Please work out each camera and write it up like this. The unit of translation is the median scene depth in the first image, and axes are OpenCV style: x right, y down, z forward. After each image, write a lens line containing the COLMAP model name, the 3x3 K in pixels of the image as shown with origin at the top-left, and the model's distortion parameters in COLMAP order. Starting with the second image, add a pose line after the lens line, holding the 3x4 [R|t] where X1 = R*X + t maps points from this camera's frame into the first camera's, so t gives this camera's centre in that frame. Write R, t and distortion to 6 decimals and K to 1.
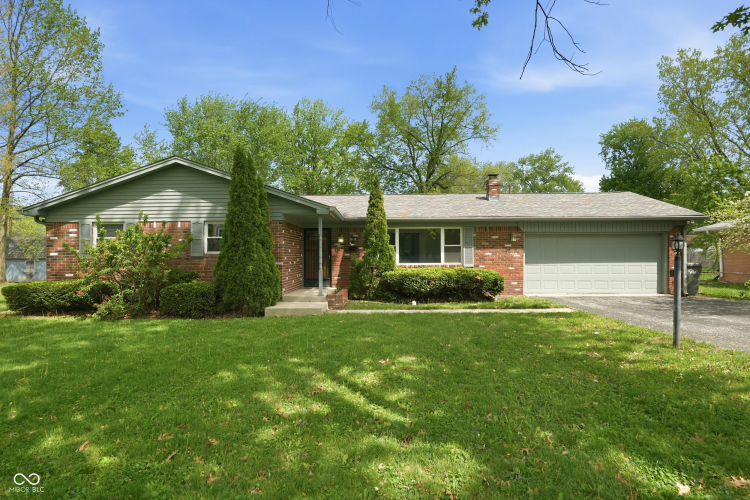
lens RADIAL K [[410.2, 0, 375.0], [0, 410.2, 250.0], [0, 0, 1]] dist [0.001846, 0.000289]
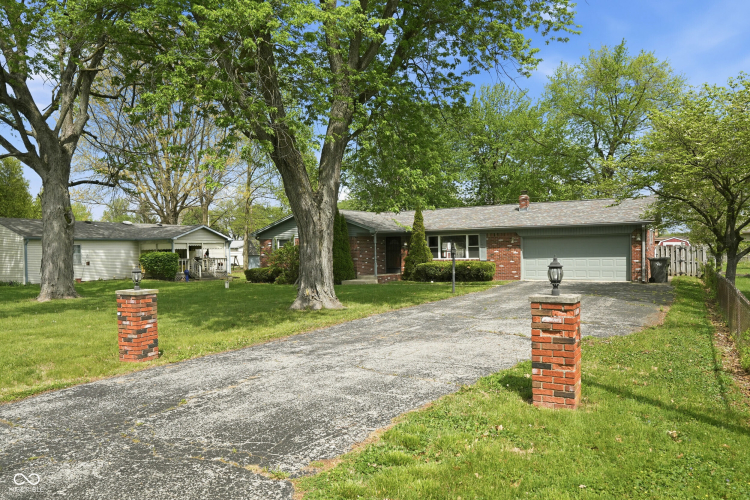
lens RADIAL K [[542.2, 0, 375.0], [0, 542.2, 250.0], [0, 0, 1]] dist [-0.000879, -0.000106]
pose [[0.881665, -0.011621, -0.471732, 0.808166], [0.020950, 0.999675, 0.014528, -0.033884], [0.471410, -0.022692, 0.881622, -0.913908]]
